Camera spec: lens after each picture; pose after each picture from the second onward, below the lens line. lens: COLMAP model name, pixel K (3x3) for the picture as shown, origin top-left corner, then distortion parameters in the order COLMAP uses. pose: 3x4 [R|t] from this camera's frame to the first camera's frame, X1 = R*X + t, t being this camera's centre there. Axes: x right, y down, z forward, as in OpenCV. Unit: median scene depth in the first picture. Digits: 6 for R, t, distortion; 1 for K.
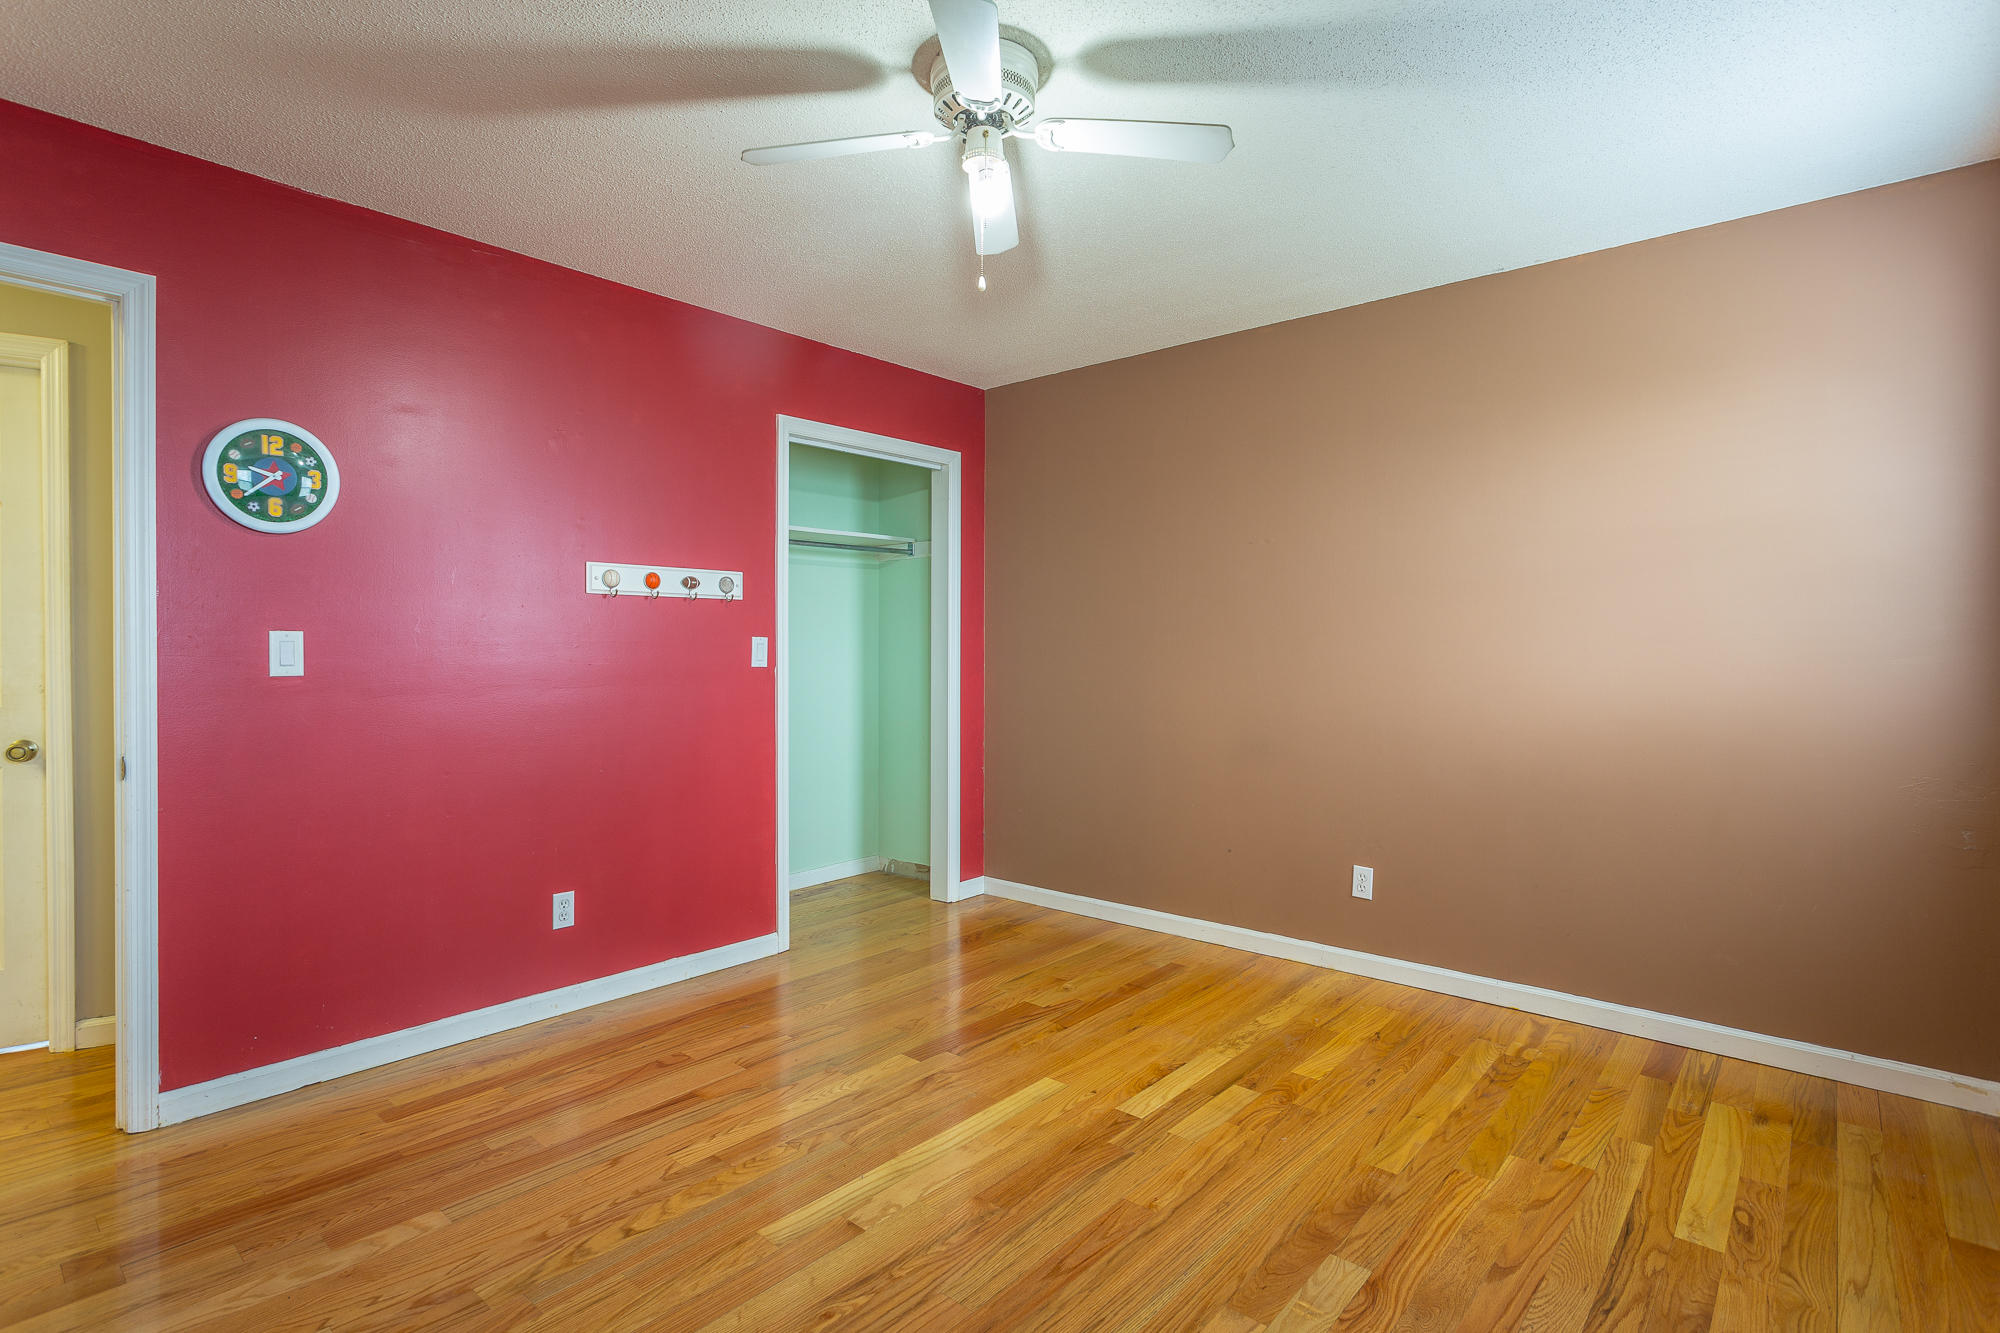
lens RADIAL K [[972.3, 0, 990.1], [0, 972.3, 659.8], [0, 0, 1]] dist [-0.016491, 0.008624]
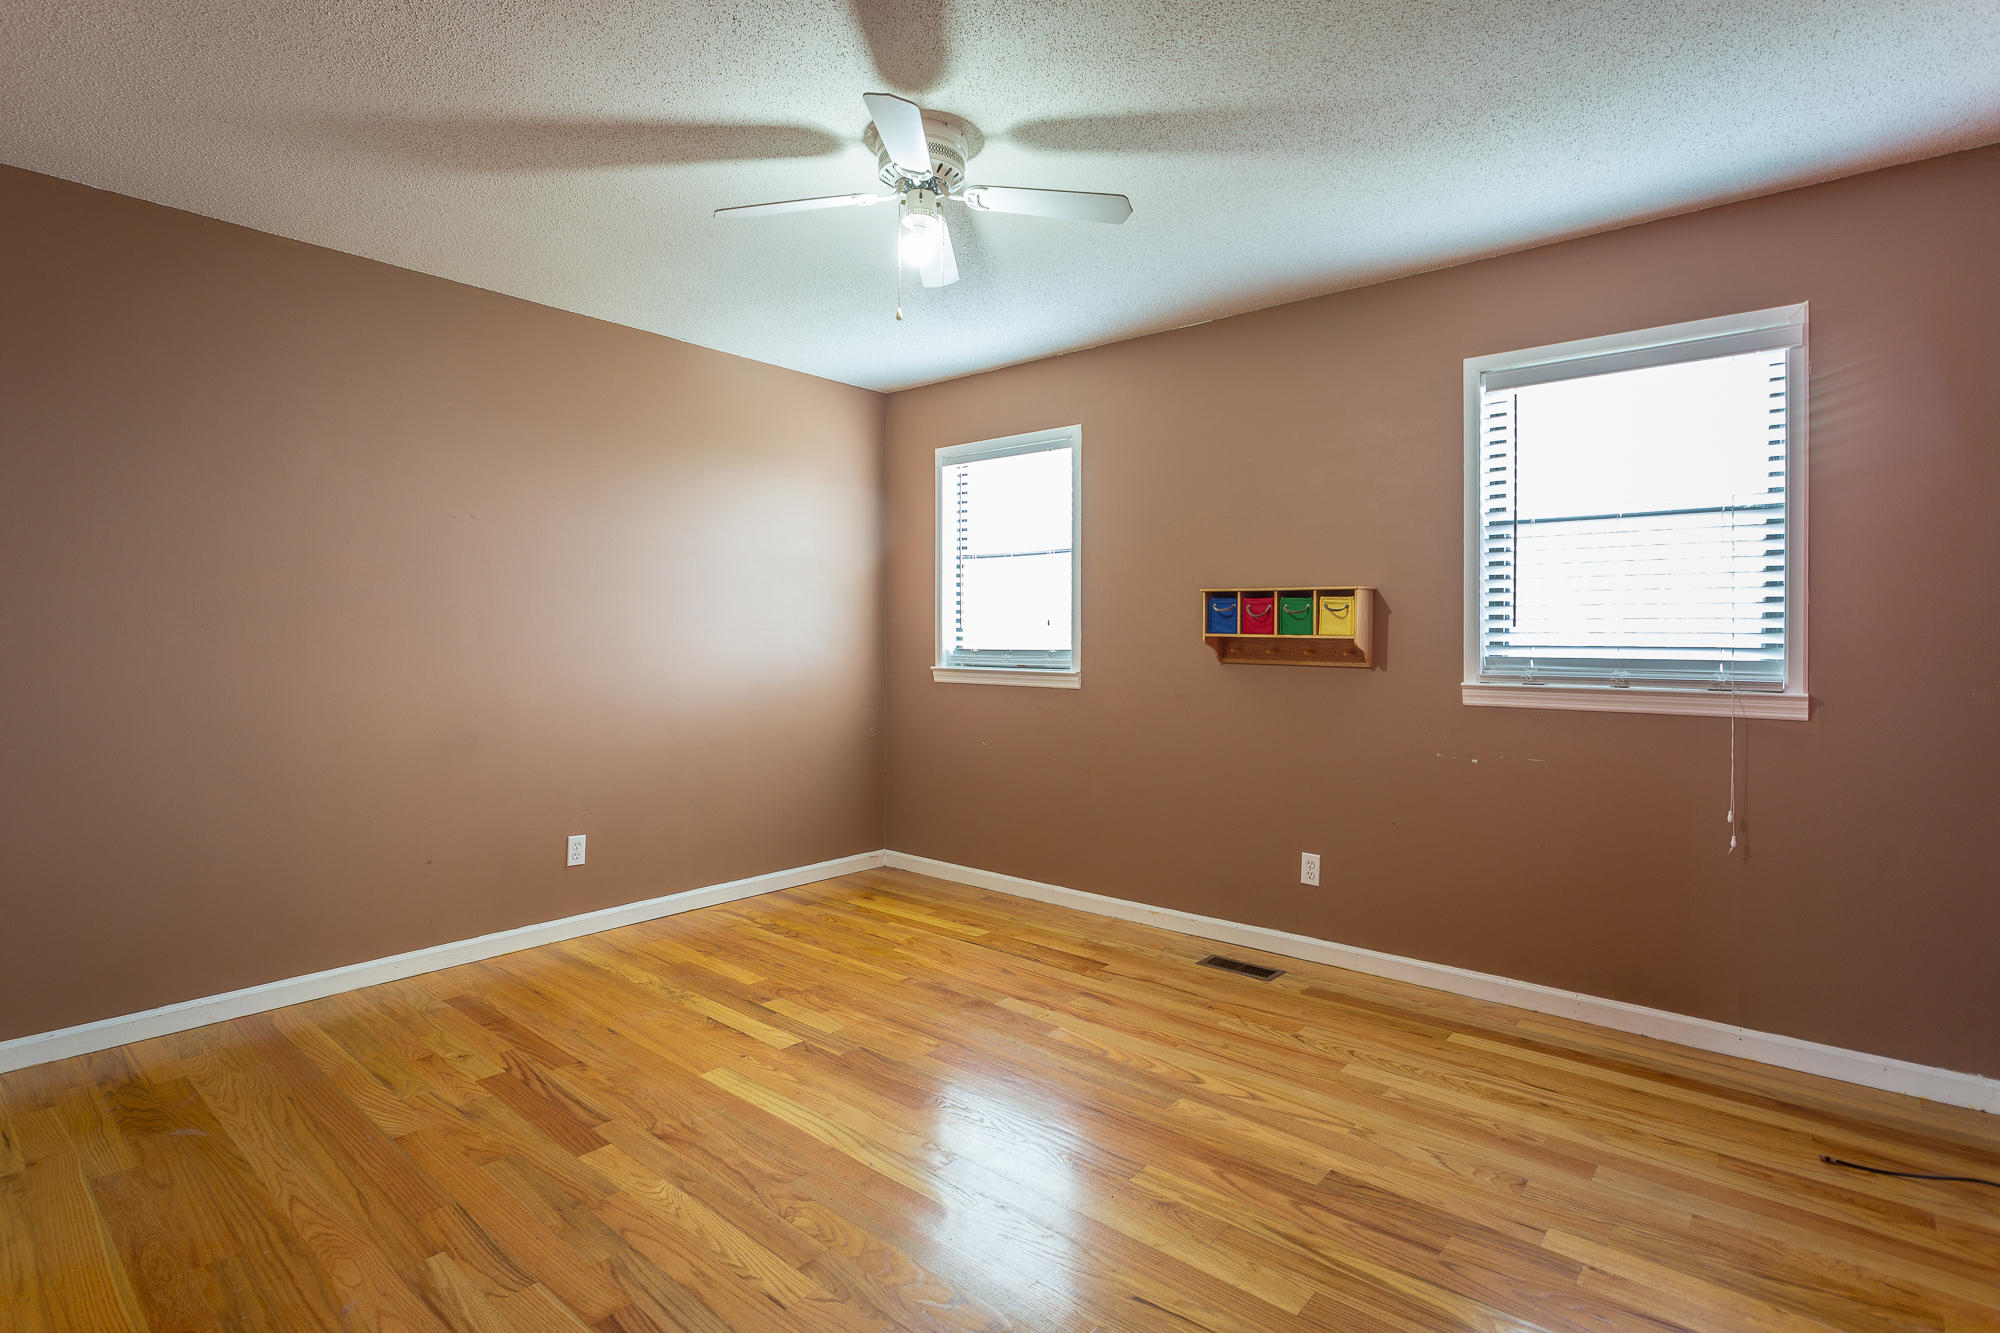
lens RADIAL K [[972.3, 0, 990.1], [0, 972.3, 659.8], [0, 0, 1]] dist [-0.016491, 0.008624]
pose [[-0.006826, -0.021221, 0.999752, -0.865728], [0.007632, 0.999745, 0.021272, -0.003543], [-0.999948, 0.007776, -0.006663, 0.681710]]
